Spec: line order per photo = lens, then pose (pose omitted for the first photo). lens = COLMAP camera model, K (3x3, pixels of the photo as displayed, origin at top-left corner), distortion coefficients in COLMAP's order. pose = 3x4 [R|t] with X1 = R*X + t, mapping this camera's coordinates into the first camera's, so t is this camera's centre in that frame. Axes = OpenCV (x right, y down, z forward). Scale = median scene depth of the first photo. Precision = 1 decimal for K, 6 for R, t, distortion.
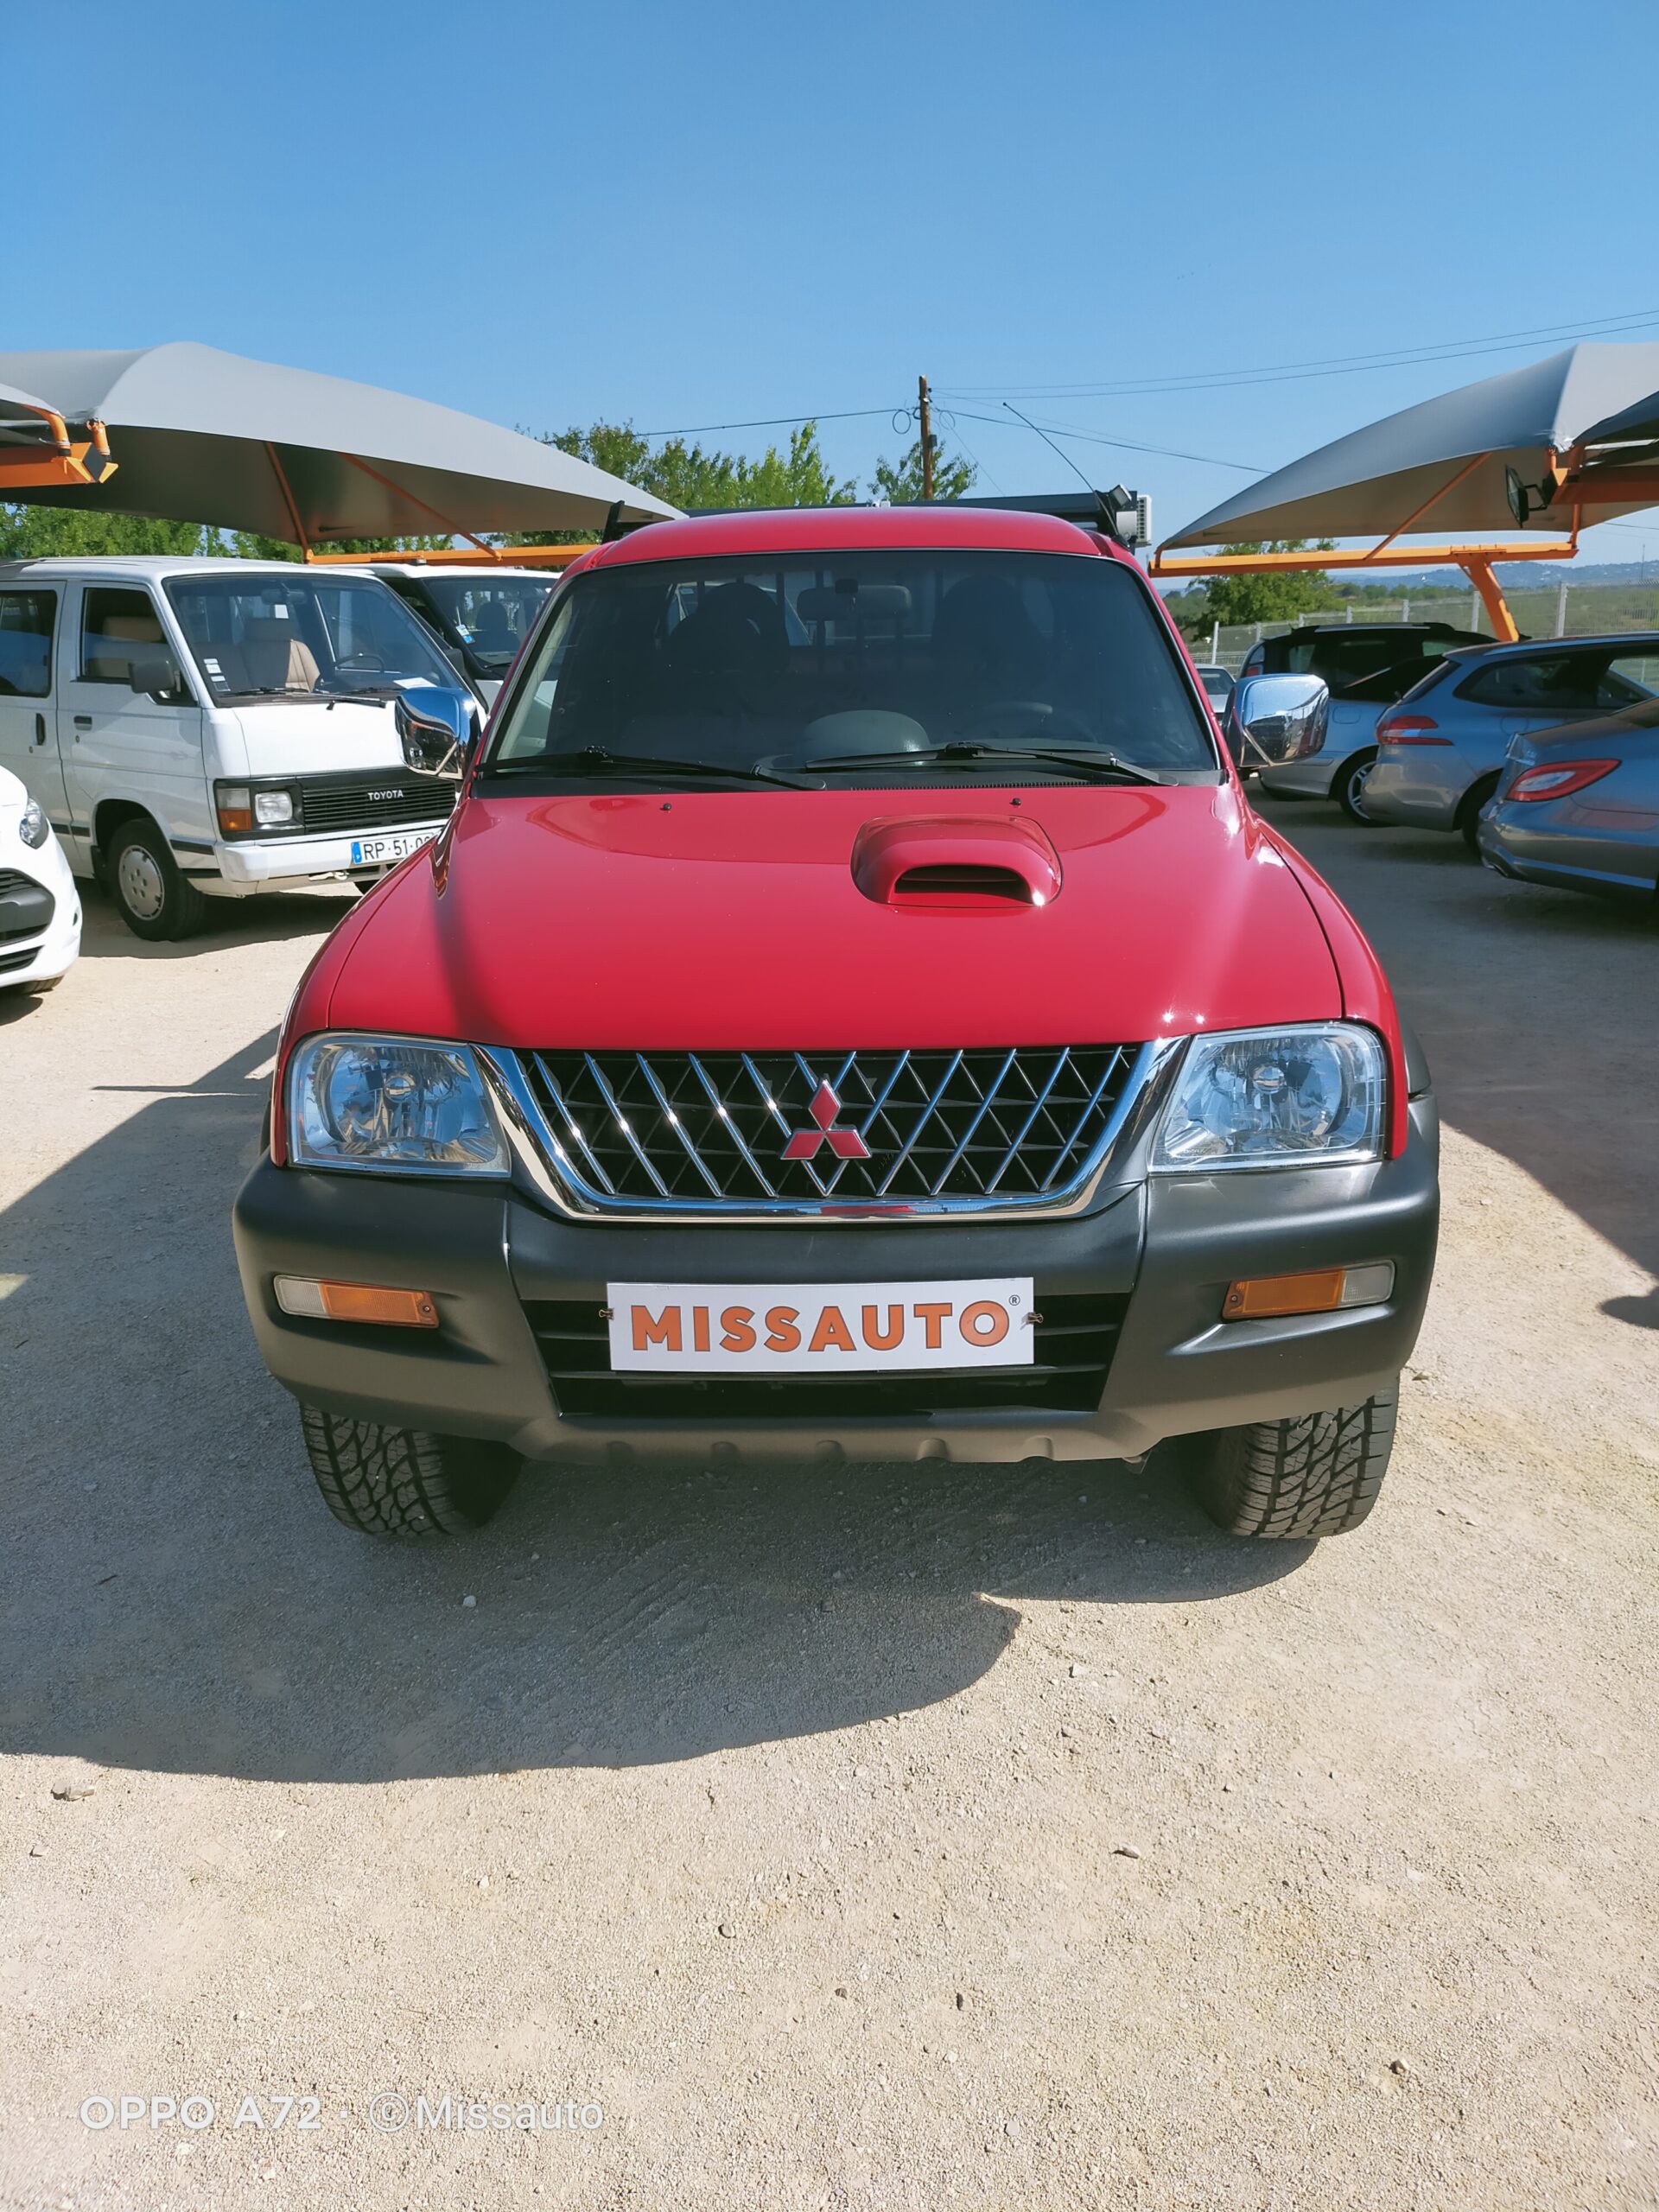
lens RADIAL K [[1677.5, 0, 829.5], [0, 1677.5, 1106.0], [0, 0, 1]] dist [0.025549, -0.000893]
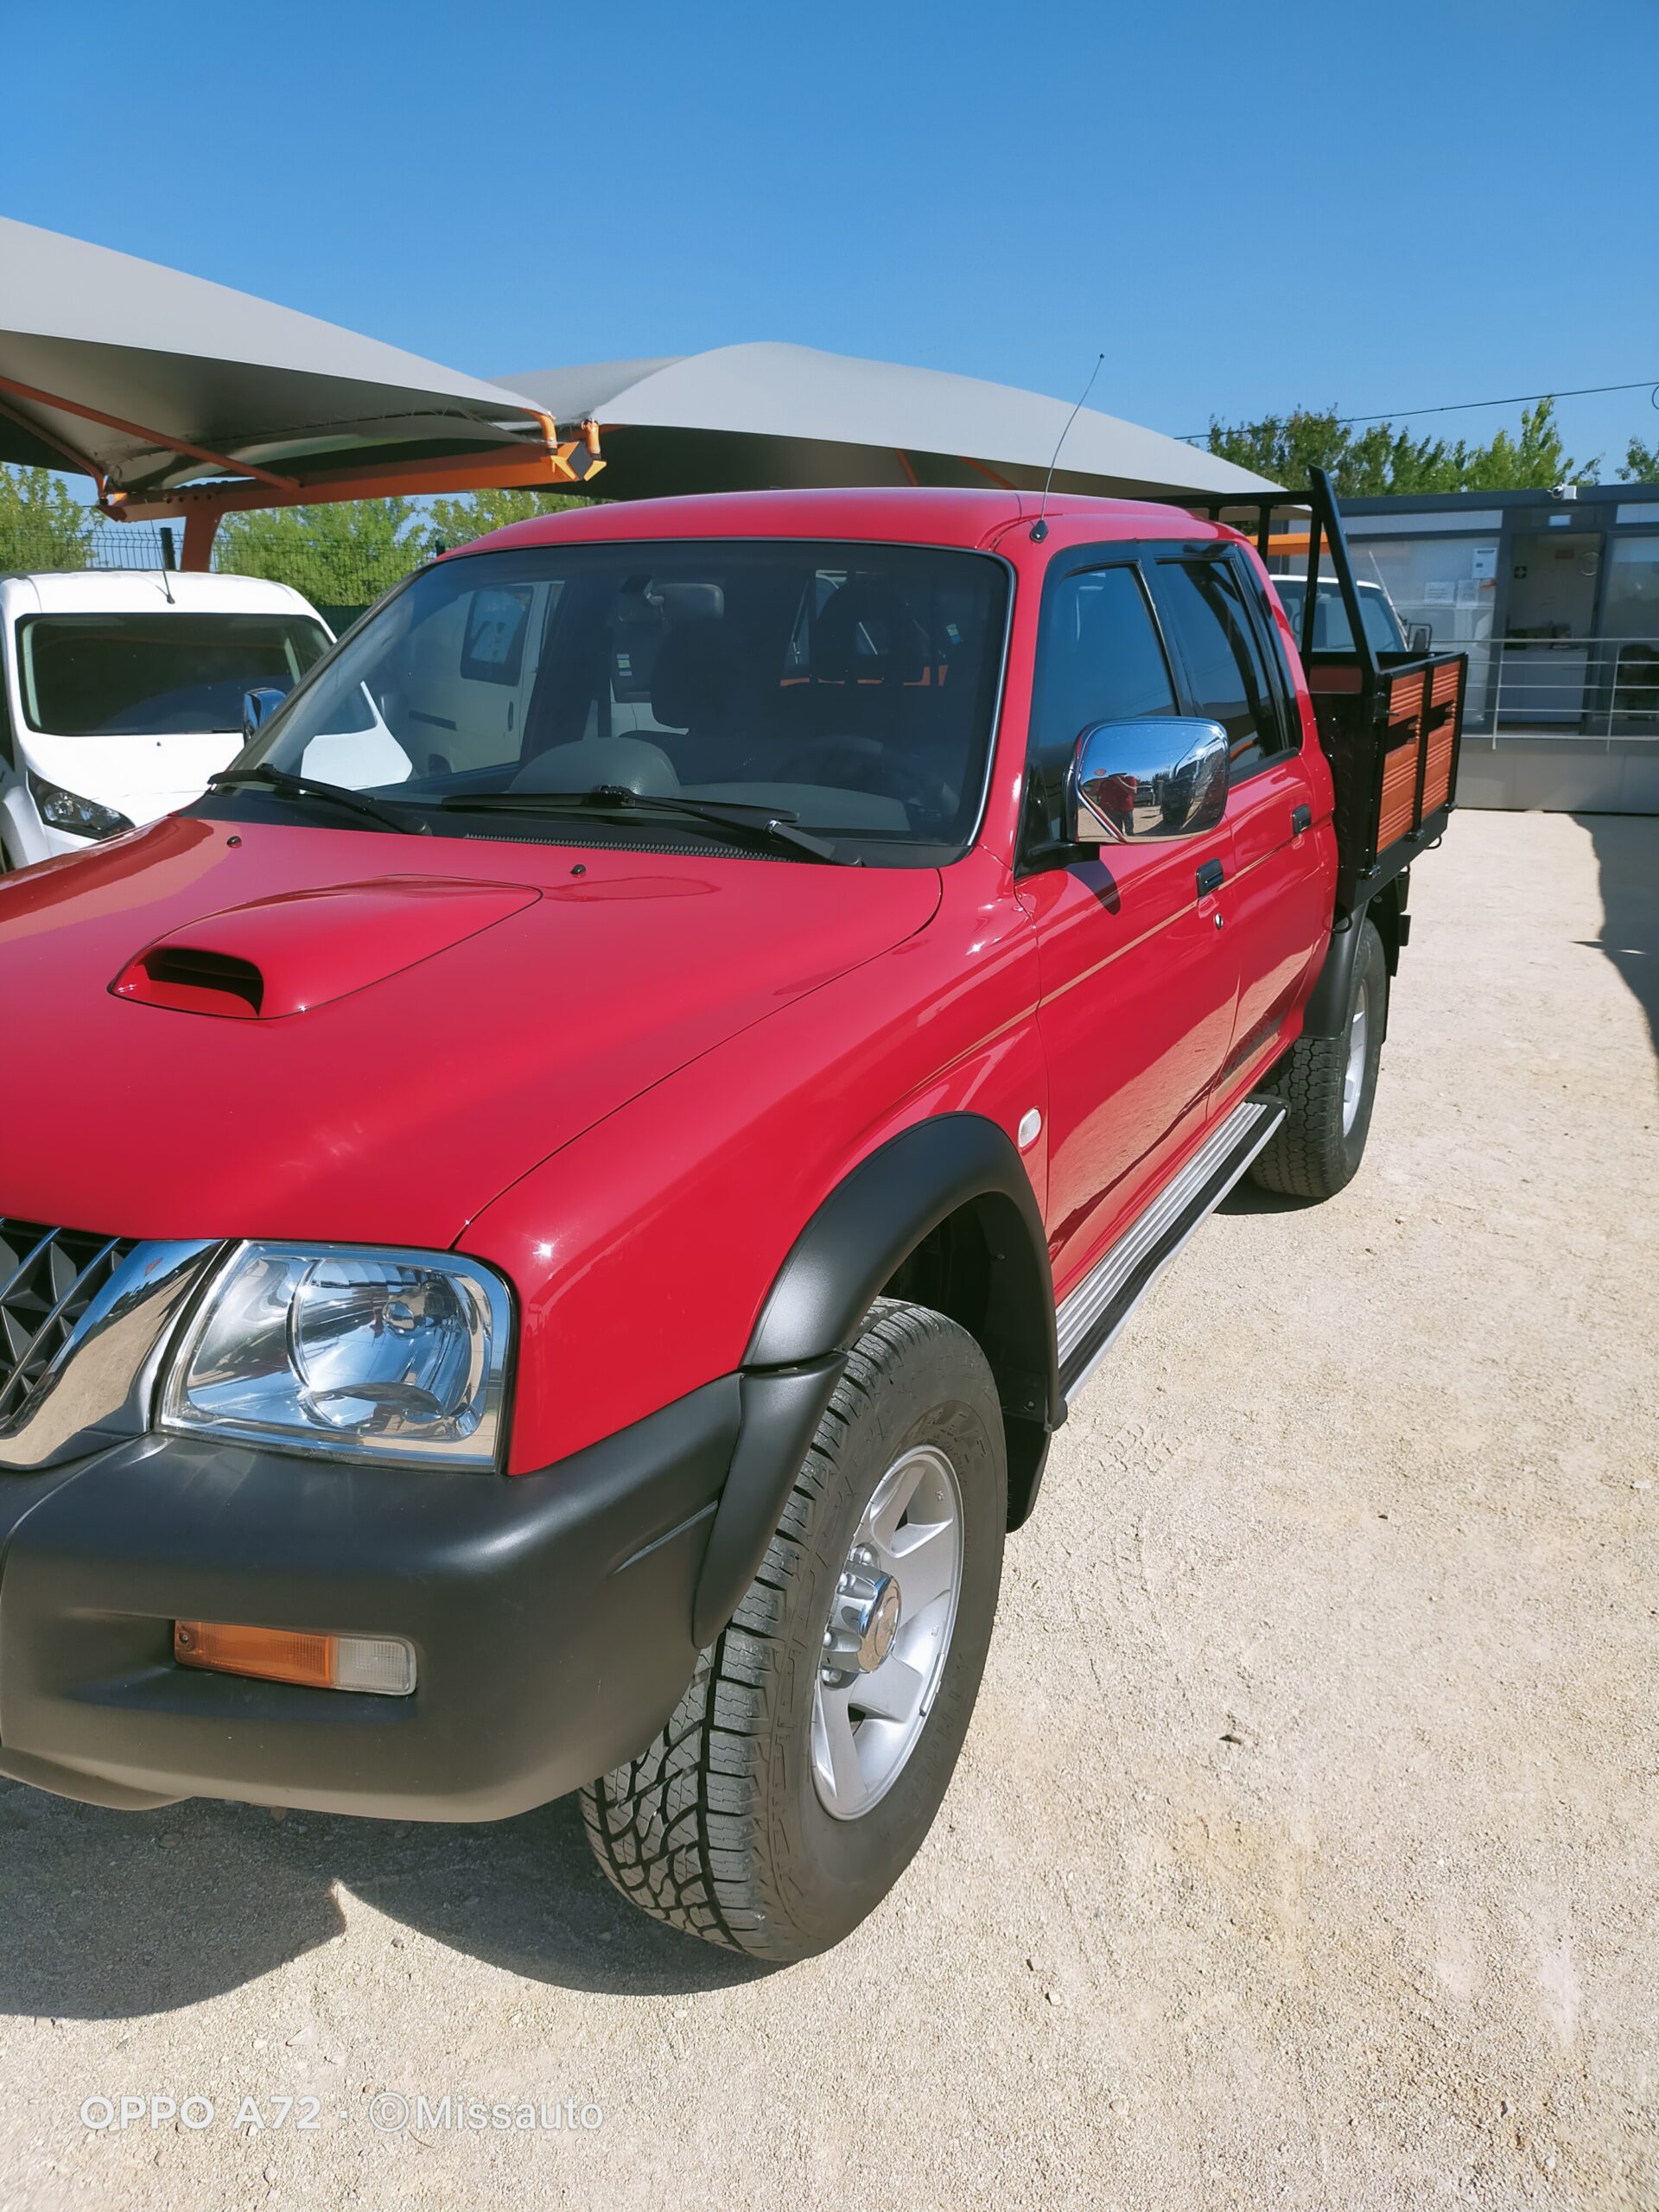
lens RADIAL K [[1655.7, 0, 829.4], [0, 1655.7, 1135.0], [0, 0, 1]] dist [0.050213, -0.089338]
pose [[0.906531, 0.135894, -0.399669, 0.093230], [-0.127885, 0.990685, 0.046780, -0.019027], [0.402303, 0.008704, 0.915465, 0.065826]]
